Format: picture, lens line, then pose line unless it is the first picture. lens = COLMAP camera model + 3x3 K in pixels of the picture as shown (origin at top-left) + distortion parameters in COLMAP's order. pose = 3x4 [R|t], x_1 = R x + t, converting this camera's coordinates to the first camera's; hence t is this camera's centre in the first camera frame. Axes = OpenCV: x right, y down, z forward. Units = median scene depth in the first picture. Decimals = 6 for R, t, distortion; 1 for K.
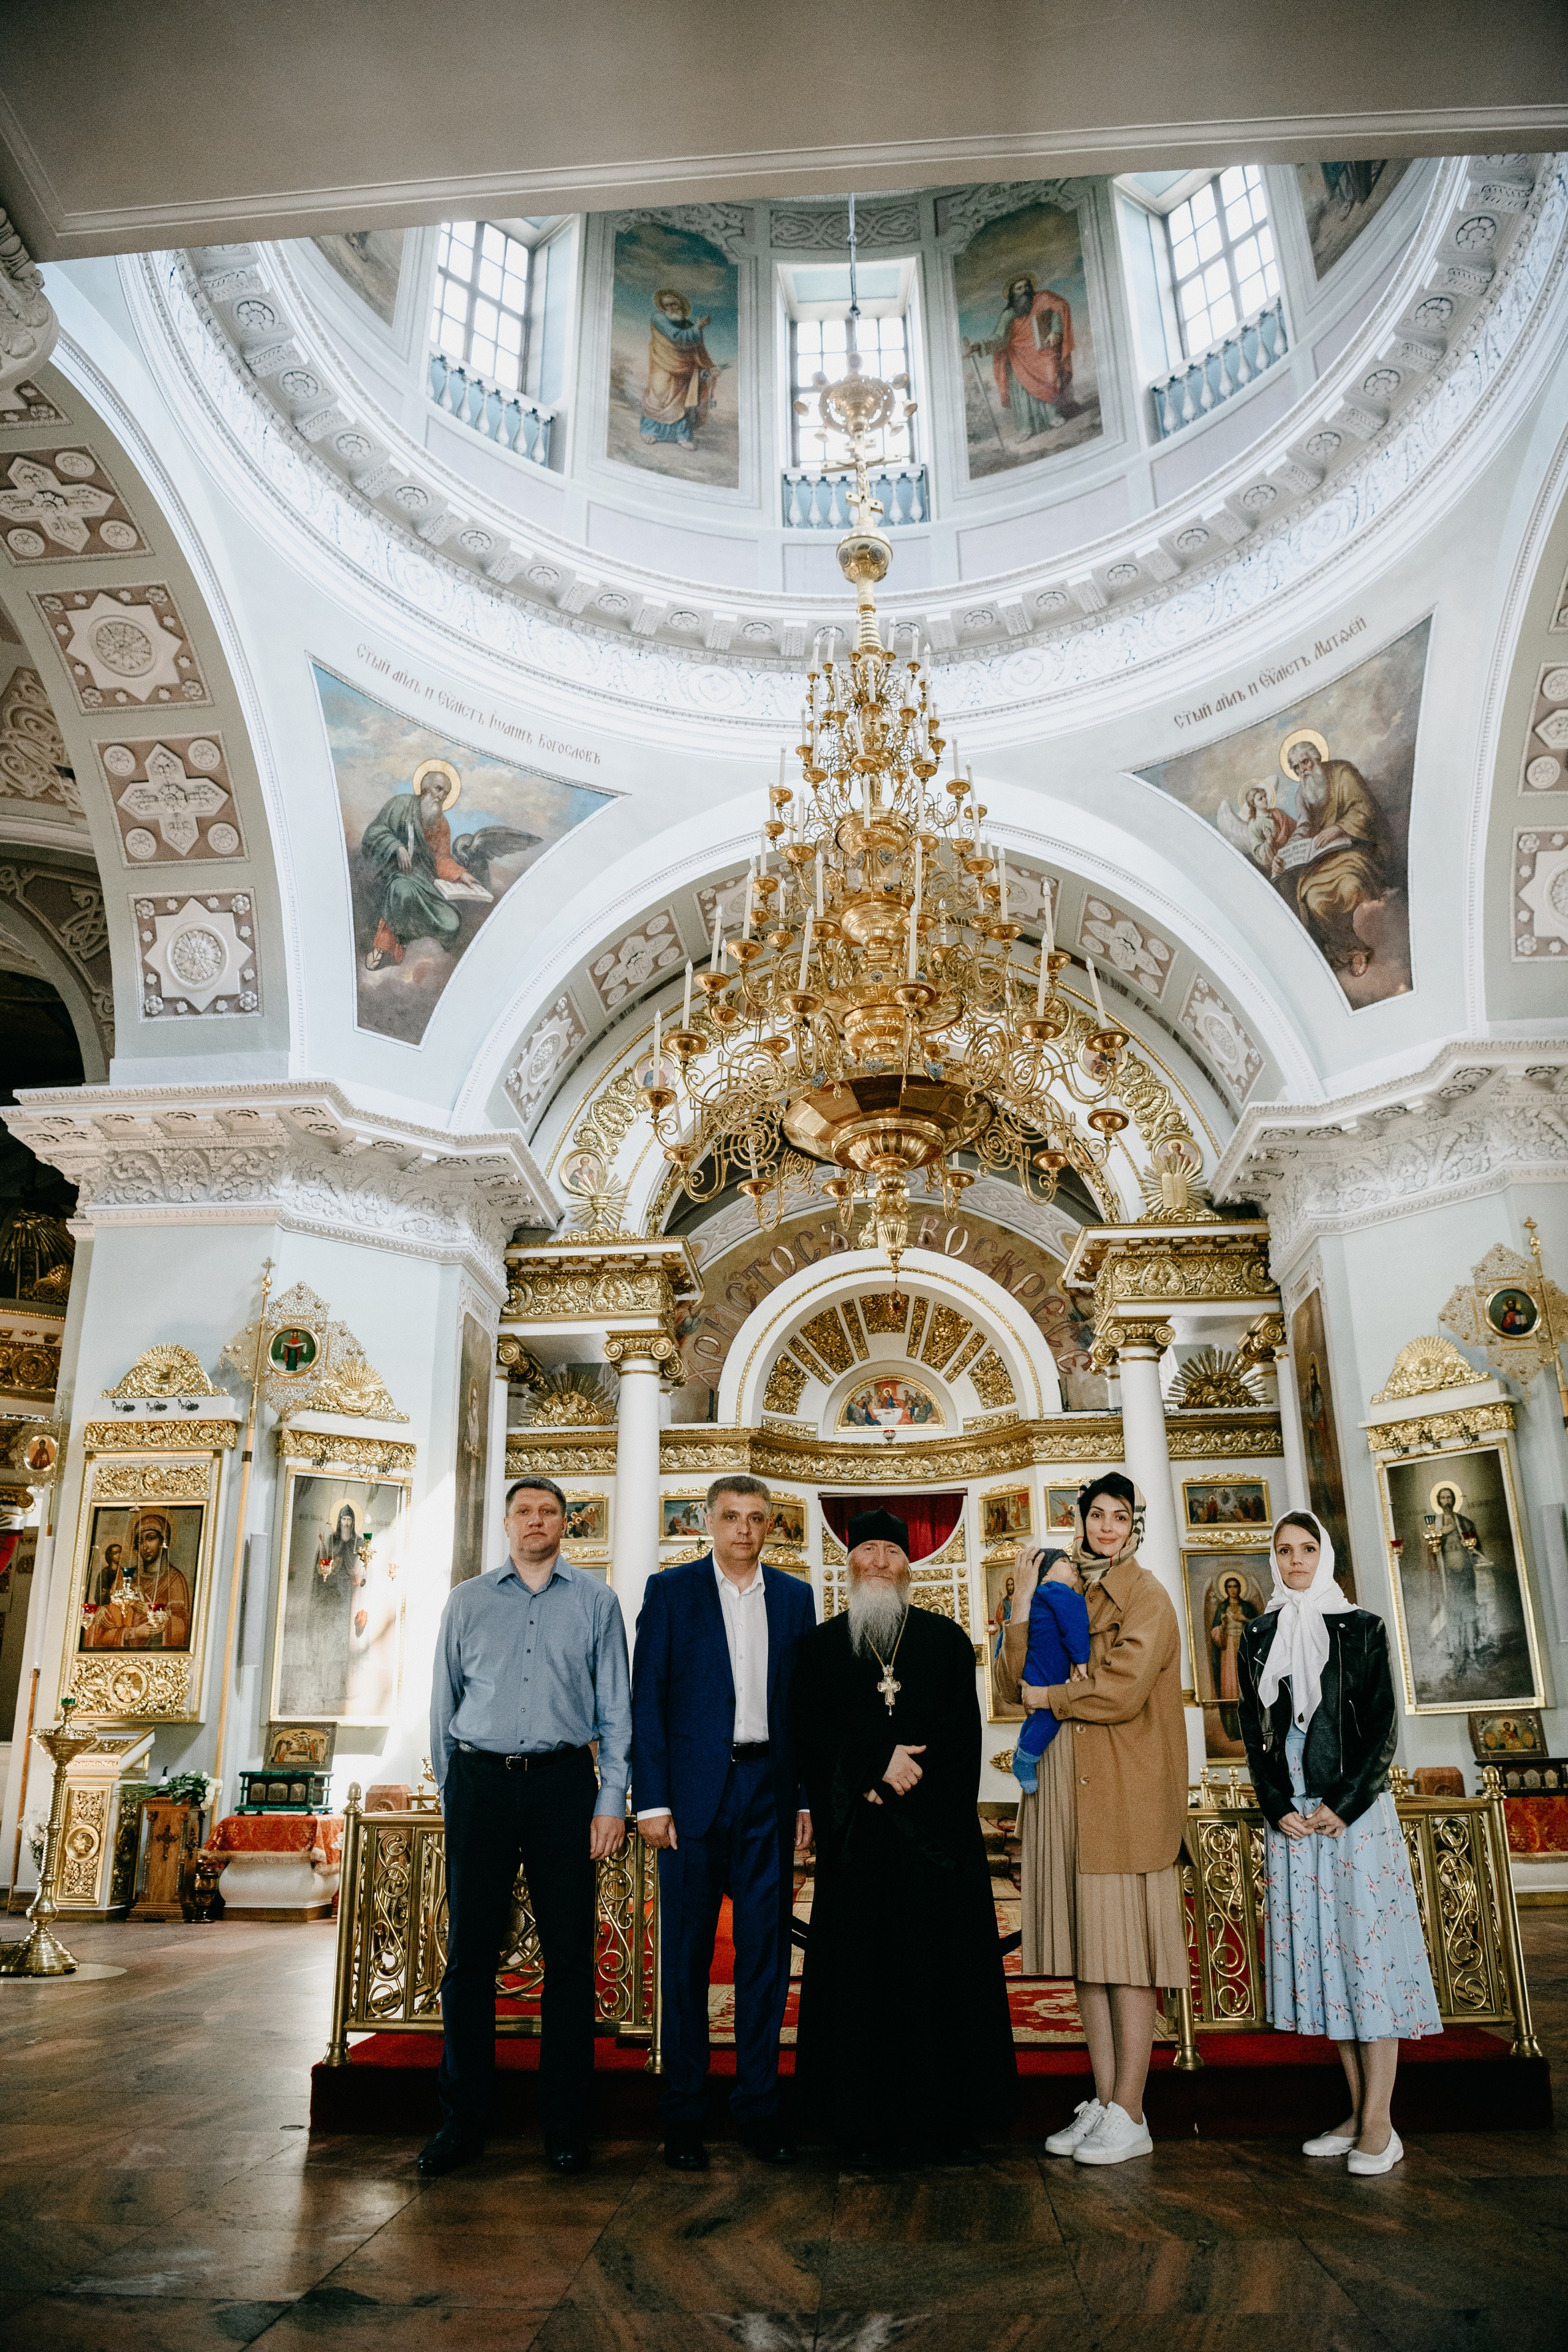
lens RADIAL K [[1633.2, 0, 800.9], [0, 1633.2, 1166.8], [0, 0, 1]] dist [-0.066398, 0.015325]
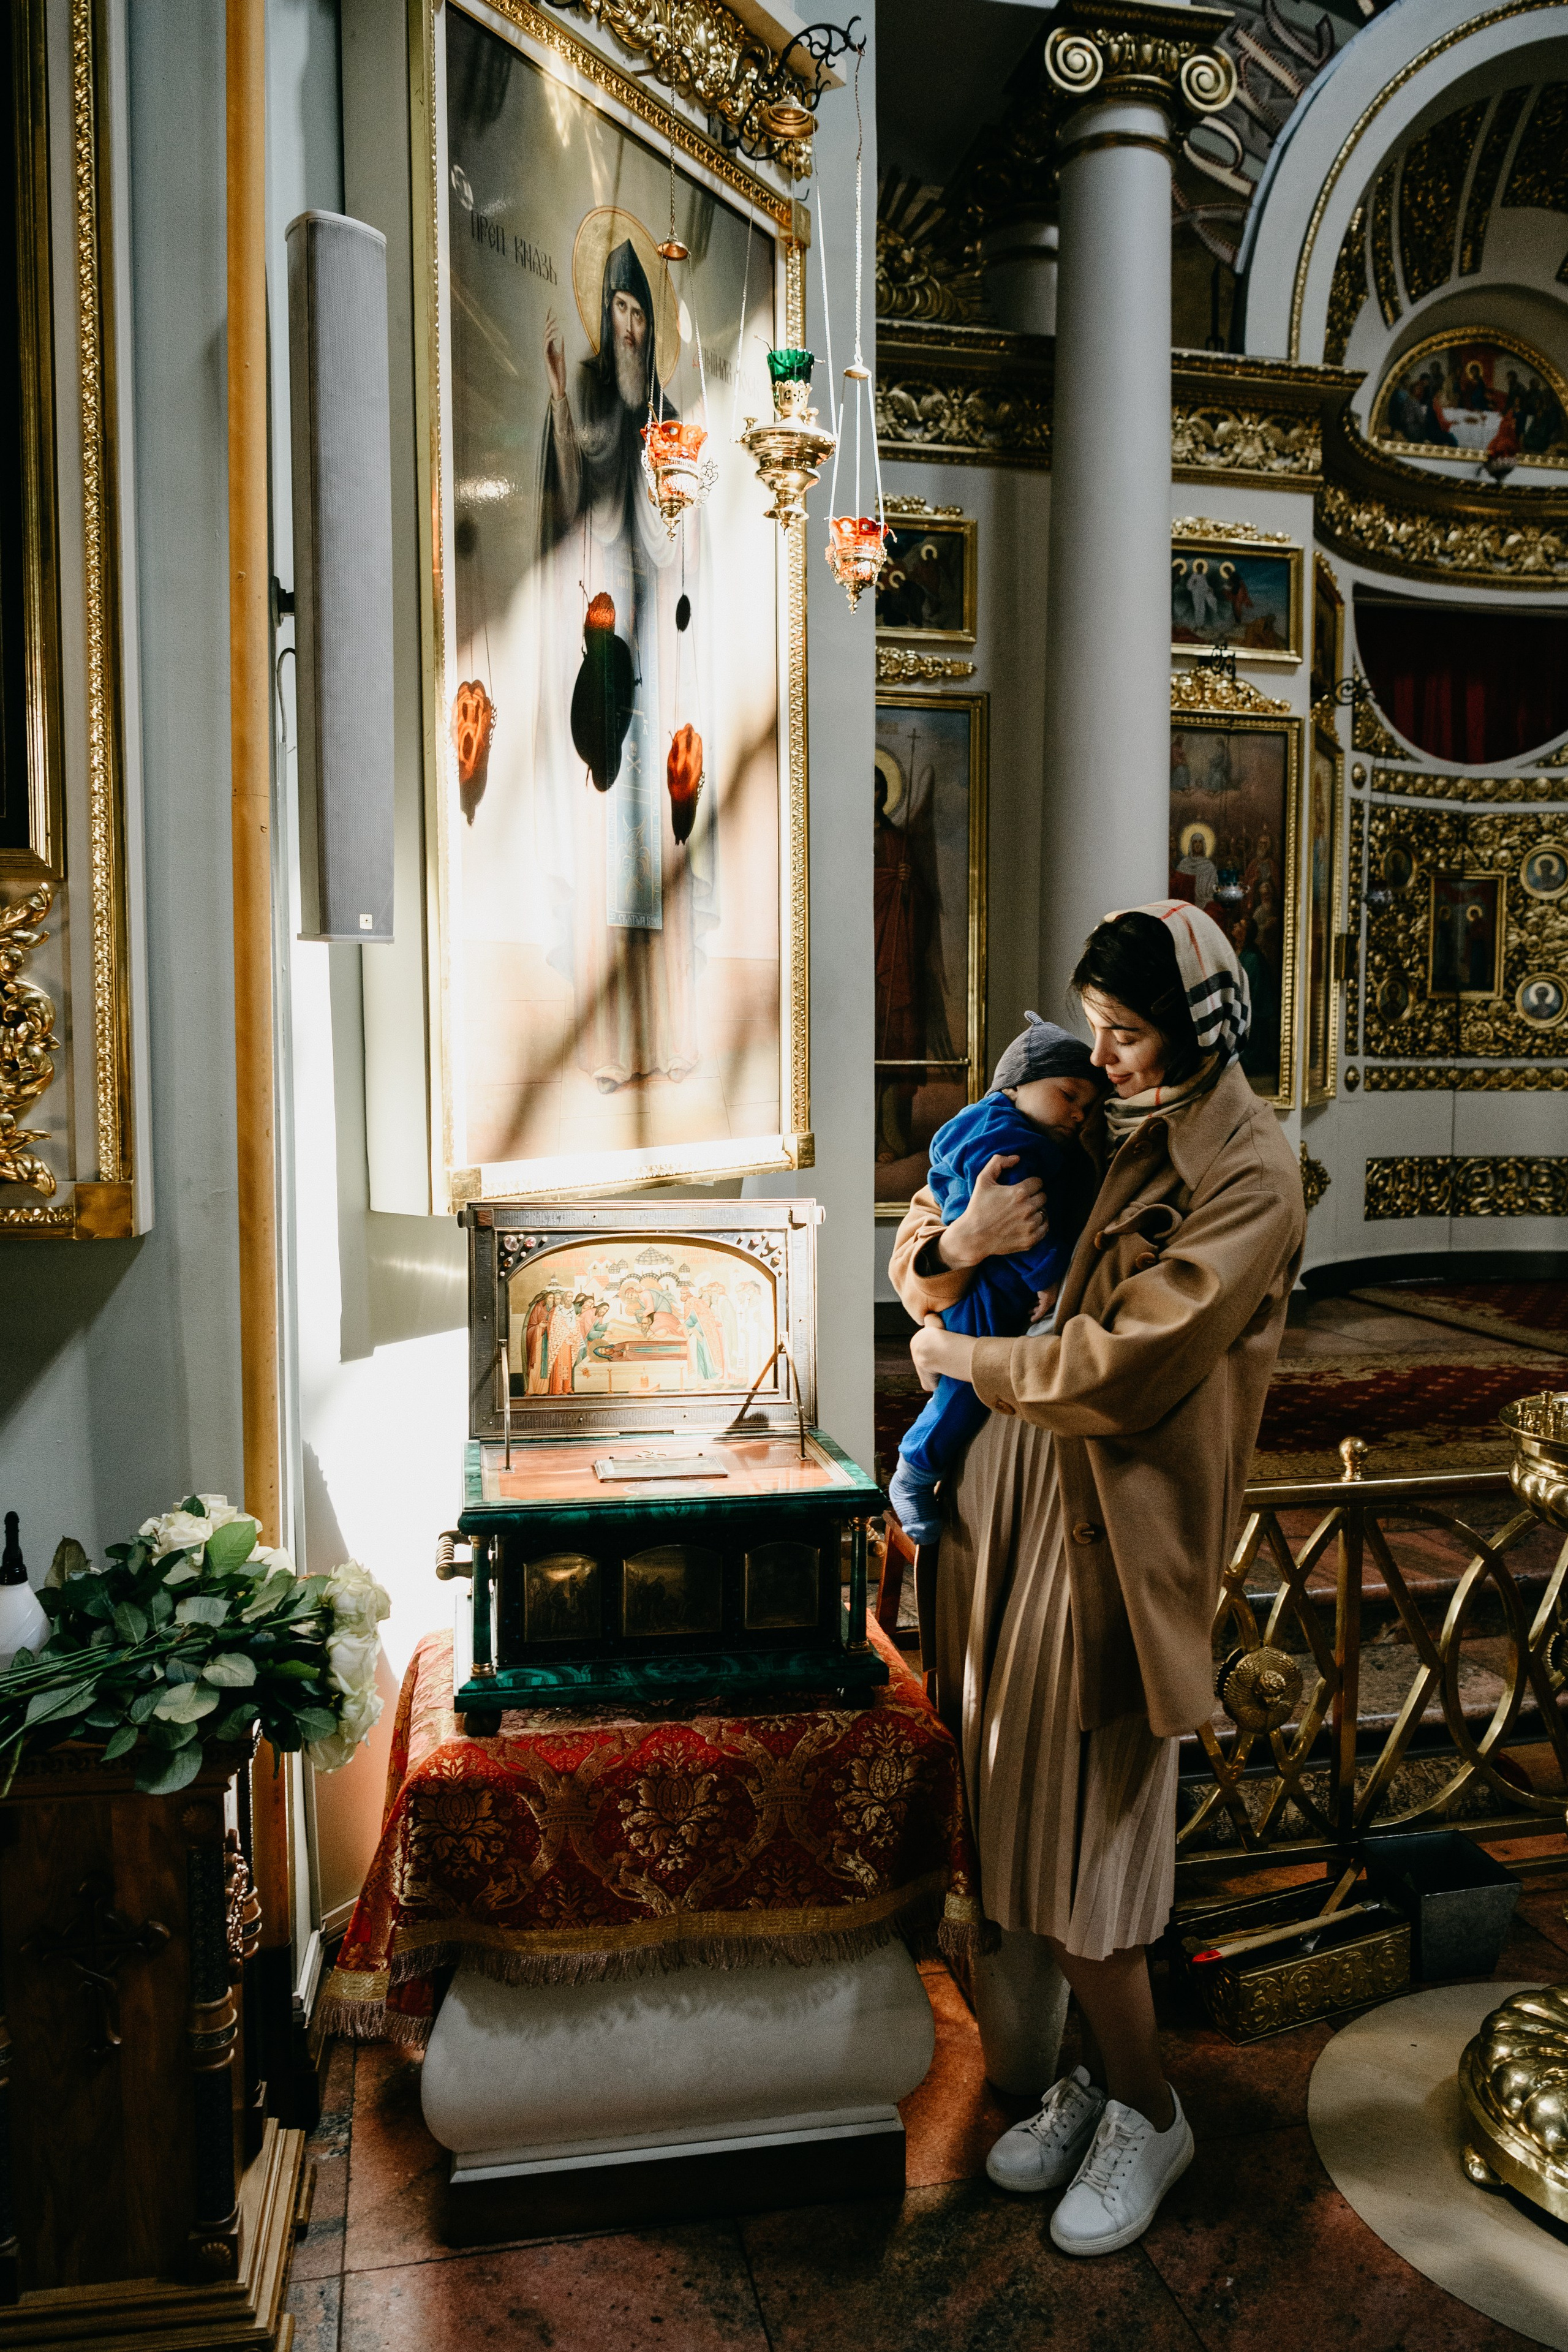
lens RADIAL K [[1680.7, 0, 802.4], [0, 1680.7, 1164.5], [0, 0, 1]] dist [-0.013004, -0.001089]
pose [[0.960612, -0.002278, 0.277884, -0.307447], [-0.111271, 0.913153, 0.392136, 0.220982], [-0.254644, -0.407611, 0.876932, 0.705023]]
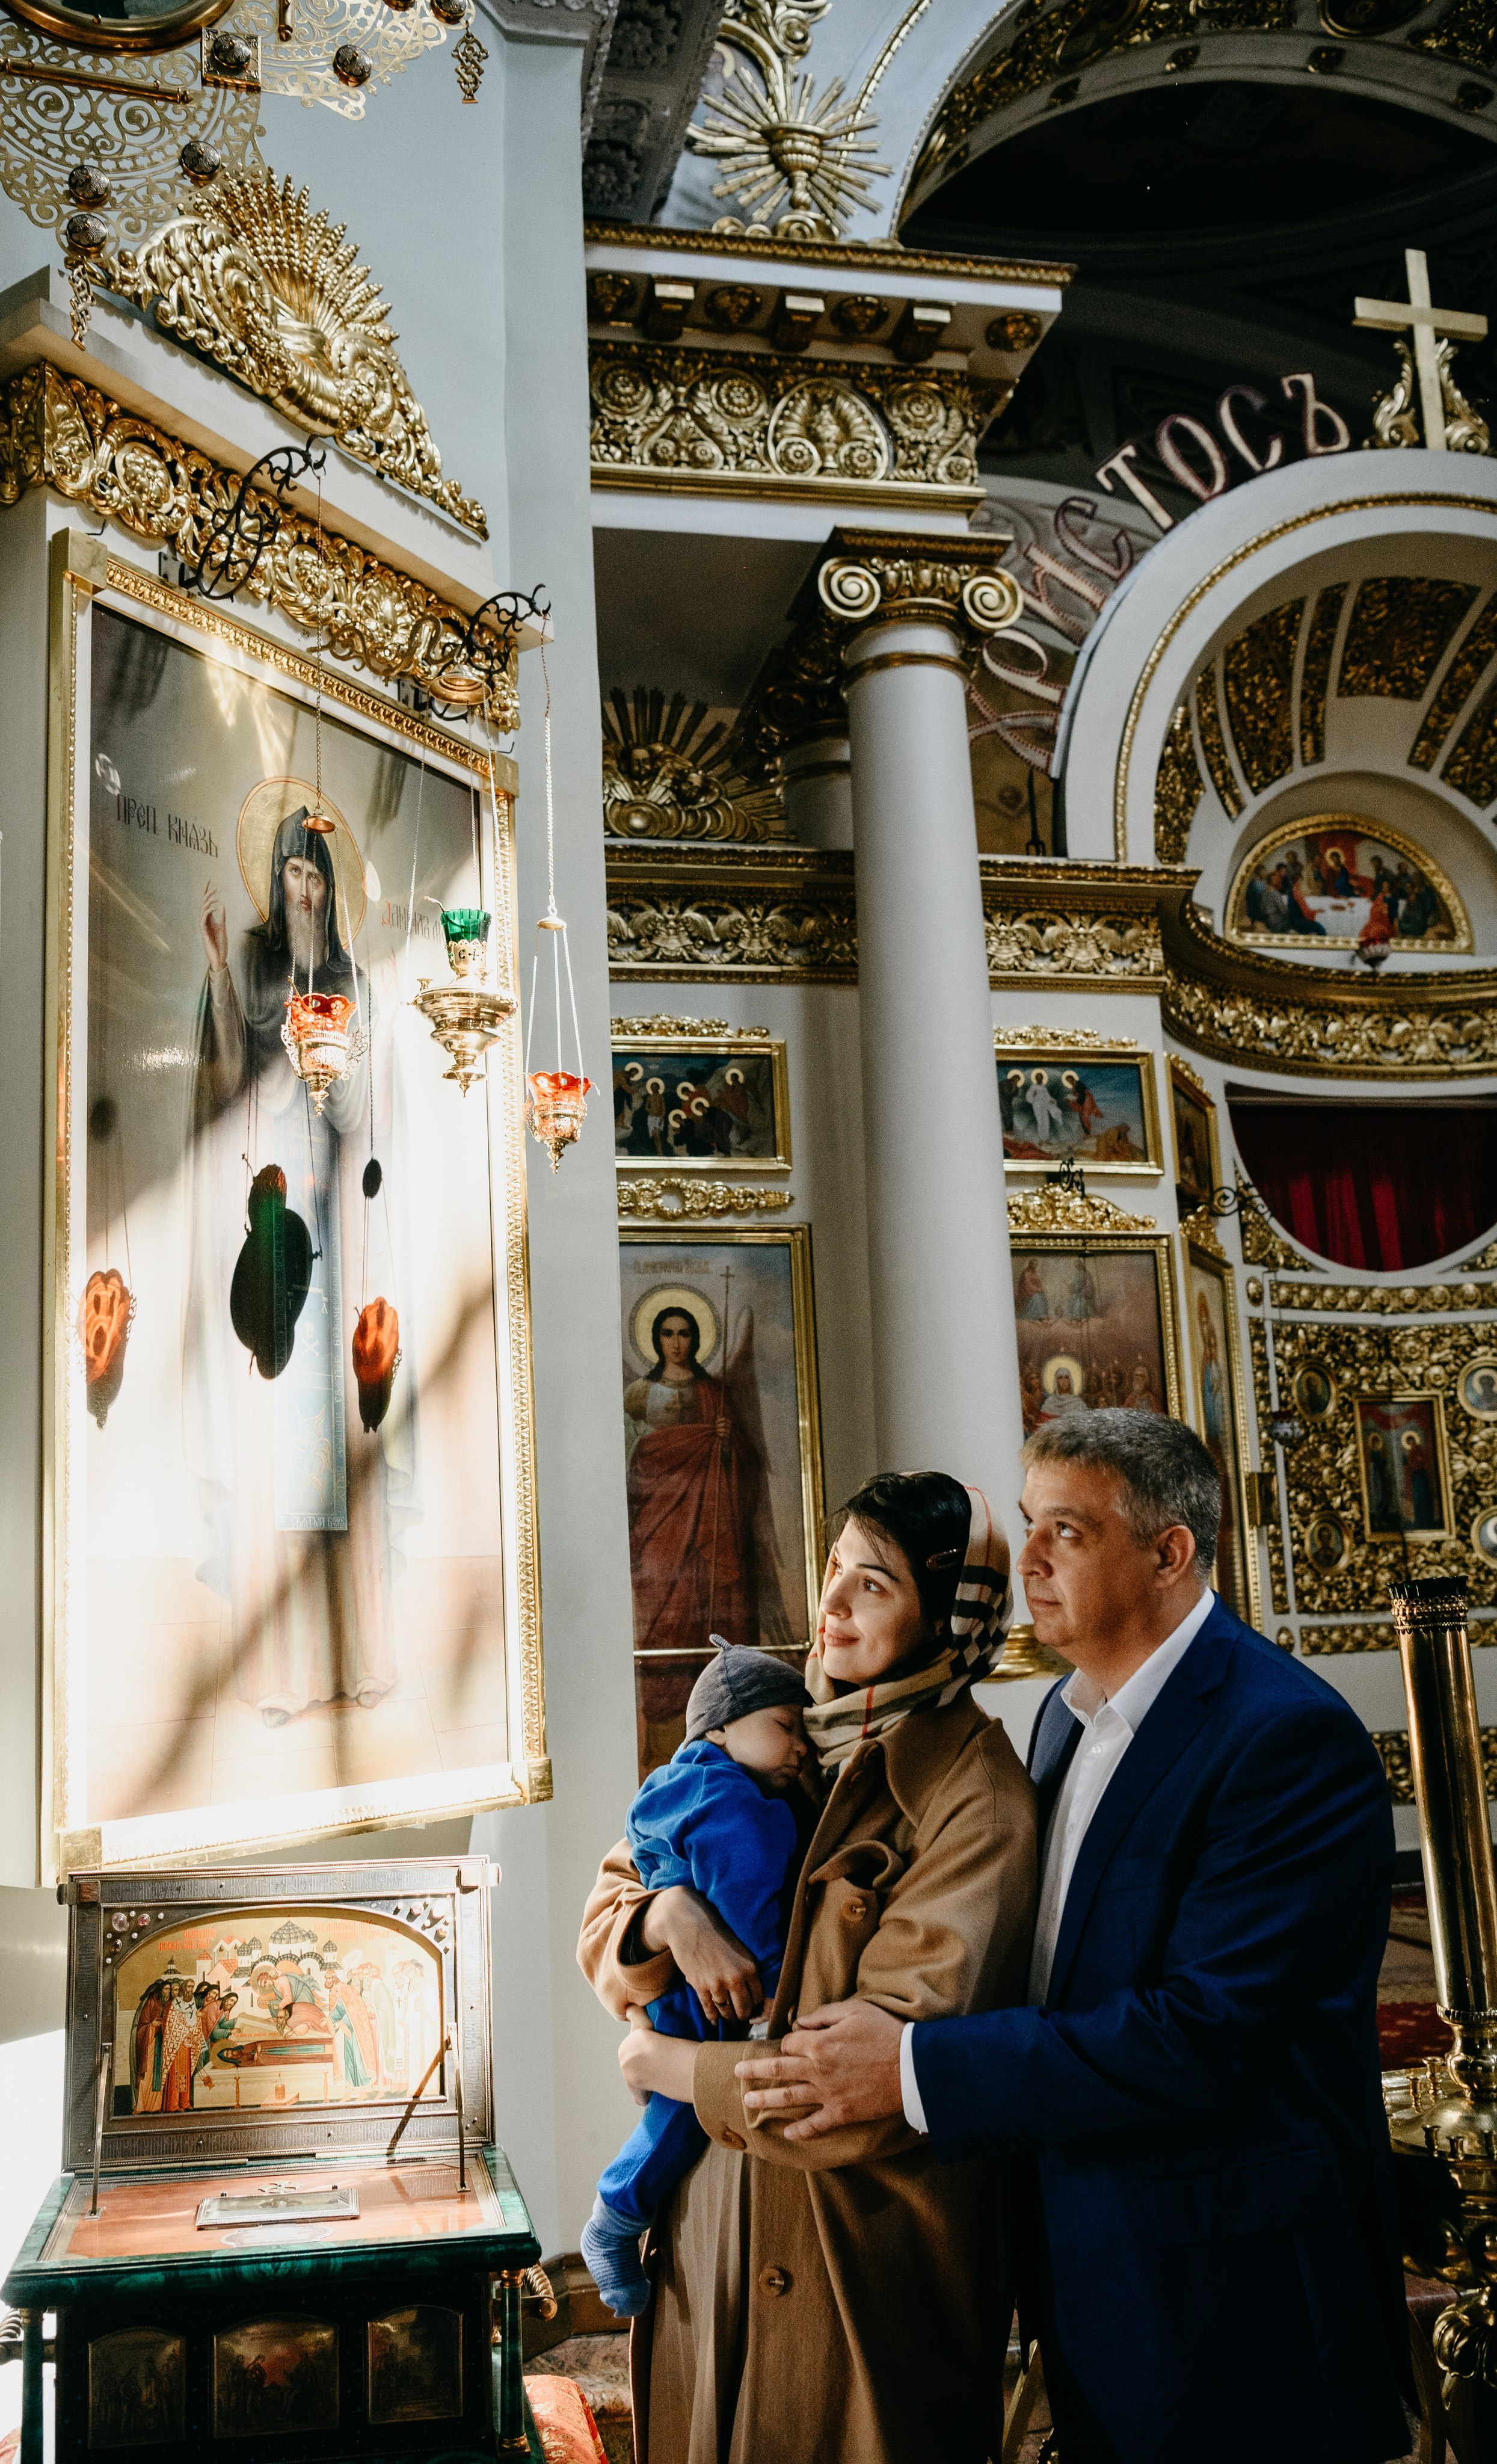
lens RADIAL K [[1978.5, 0, 685.1], [0, 1978.5, 1269.9], [0, 0, 1]] dist [-0.048787, 0.047832]
pose [[0.965882, 0.022568, 0.257999, -0.283226], [-0.066887, 0.984136, 0.164323, 0.211755], [-0.250198, -0.175973, 0.952069, 0.695993]]
